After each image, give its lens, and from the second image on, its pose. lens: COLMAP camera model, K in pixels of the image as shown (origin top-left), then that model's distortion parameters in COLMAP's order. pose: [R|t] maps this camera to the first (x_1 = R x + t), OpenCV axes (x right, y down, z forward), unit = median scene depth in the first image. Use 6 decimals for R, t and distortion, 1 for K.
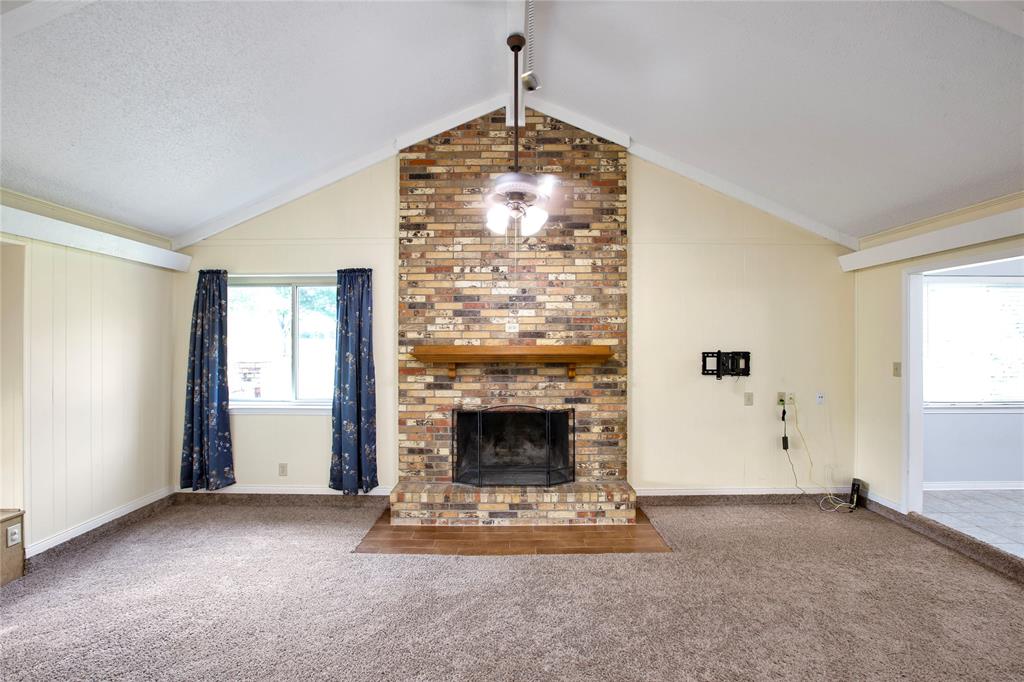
lens RADIAL K [[473.7, 0, 507.6], [0, 473.7, 341.2], [0, 0, 1]] dist [-0.033295, 0.008758]
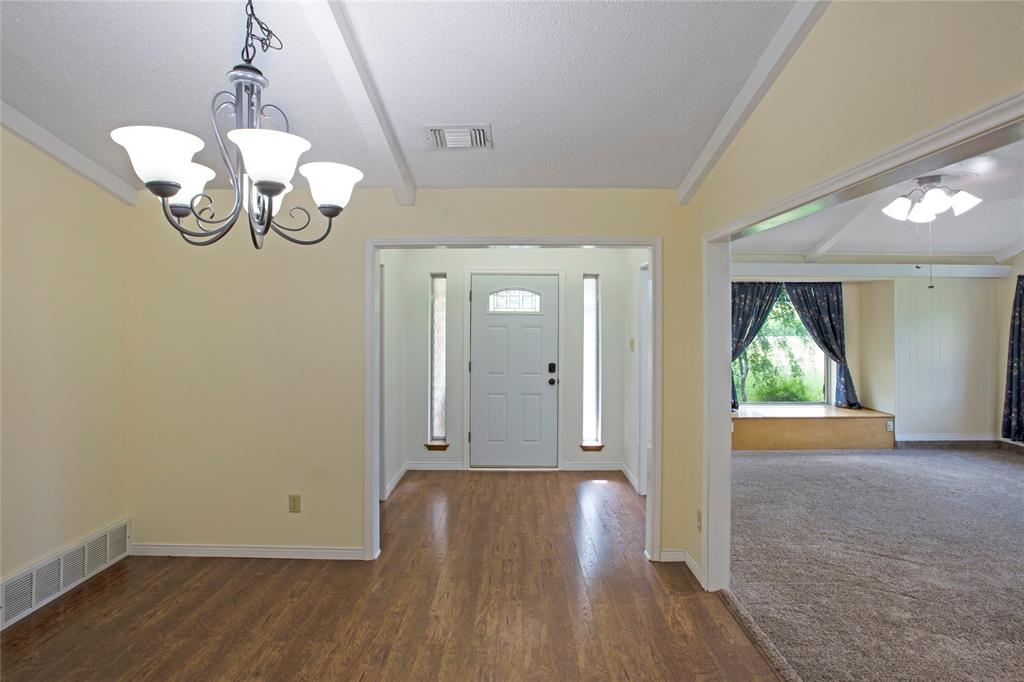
lens RADIAL K [[473.7, 0, 507.3], [0, 473.7, 308.3], [0, 0, 1]] dist [-0.033295, 0.008758]
pose [[0.021238, -0.014261, -0.999673, 0.626562], [-0.003779, 0.999890, -0.014345, -0.036230], [0.999767, 0.004082, 0.021182, -0.482541]]
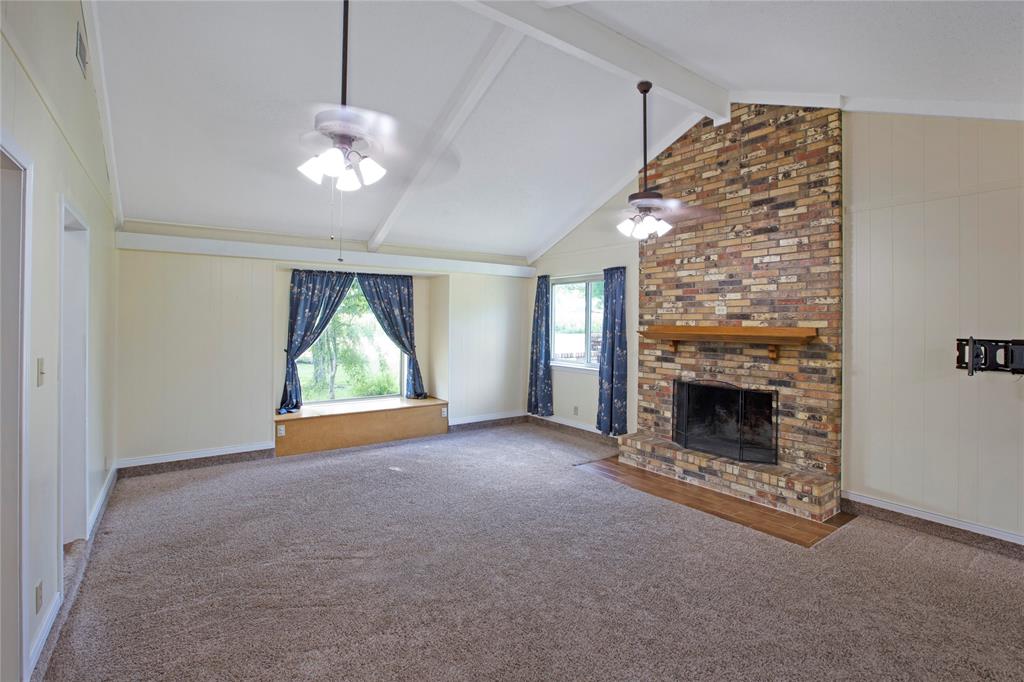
lens RADIAL K [[473.7, 0, 511.5], [0, 473.7, 321.7], [0, 0, 1]] dist [-0.033295, 0.008758]
pose [[0.596187, 0.006067, -0.802823, 0.592044], [-0.008794, 0.999961, 0.001026, 0.001116], [0.802798, 0.006448, 0.596217, -0.030268]]
